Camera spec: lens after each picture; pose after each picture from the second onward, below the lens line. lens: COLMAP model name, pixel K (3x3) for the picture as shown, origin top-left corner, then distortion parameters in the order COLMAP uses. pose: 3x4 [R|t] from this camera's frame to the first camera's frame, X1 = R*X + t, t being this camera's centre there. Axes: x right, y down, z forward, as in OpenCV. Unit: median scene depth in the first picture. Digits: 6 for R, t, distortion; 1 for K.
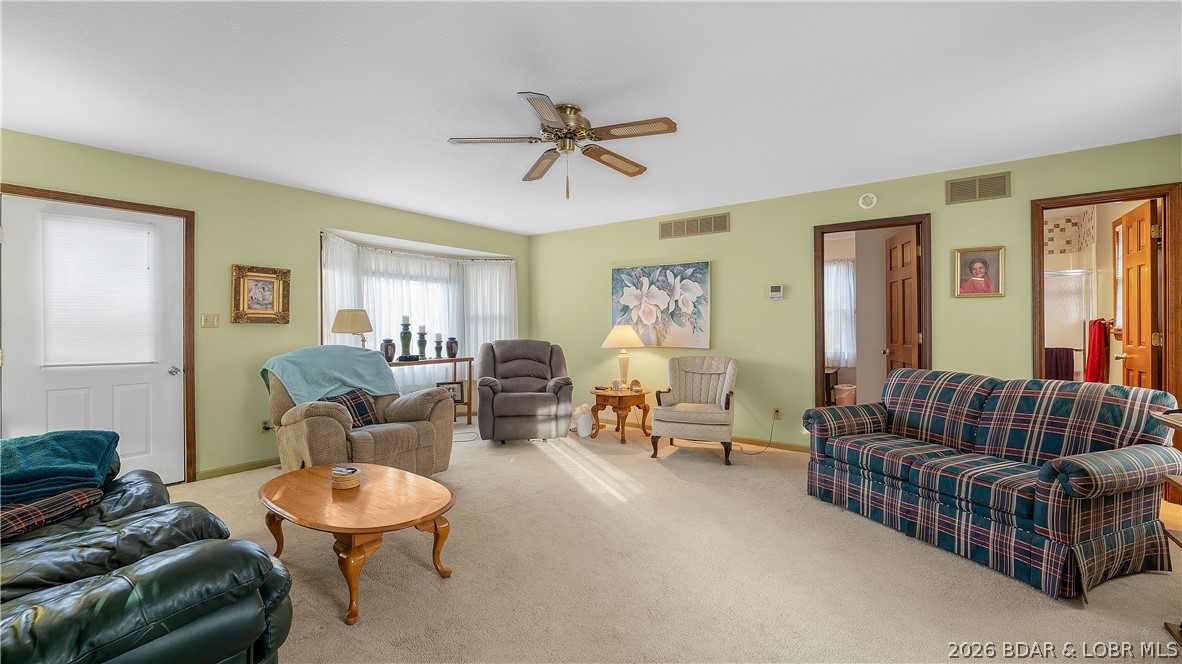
lens RADIAL K [[471.3, 0, 573.7], [0, 471.3, 326.8], [0, 0, 1]] dist [-0.000205, -0.000163]
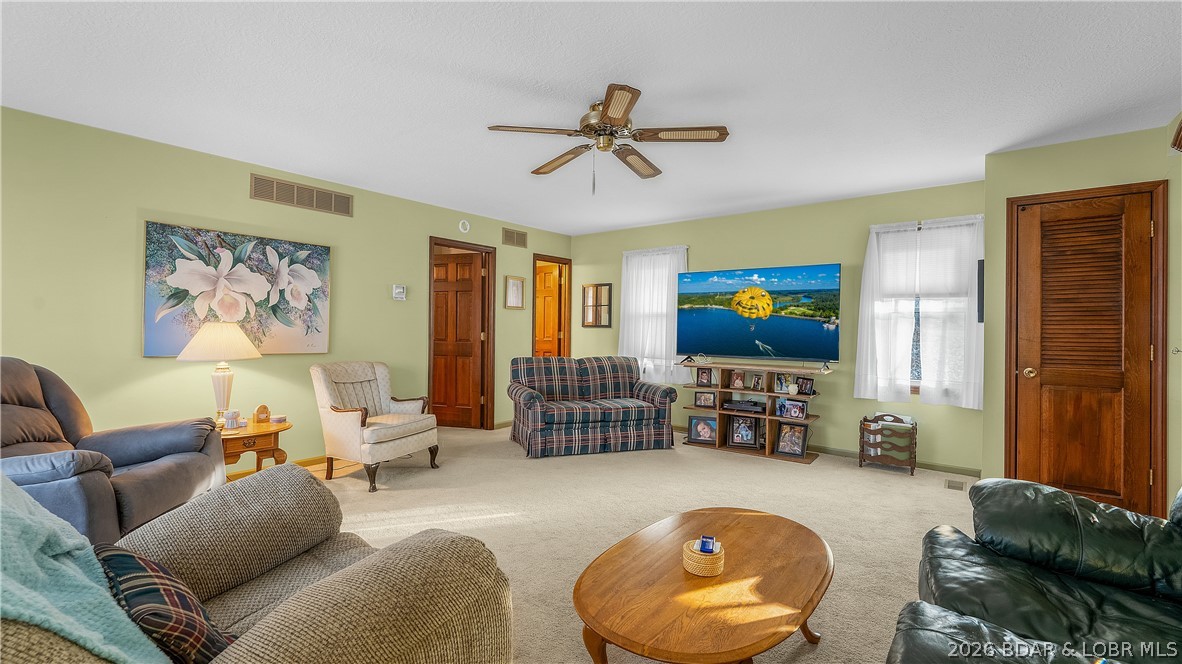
lens RADIAL K [[488.3, 0, 583.2], [0, 488.3, 327.3], [0, 0, 1]] dist [-0.000101, -0.000106]
pose [[0.055680, 0.006948, 0.998424, -0.513056], [-0.005077, 0.999965, -0.006675, 0.004276], [-0.998436, -0.004697, 0.055713, 0.491677]]
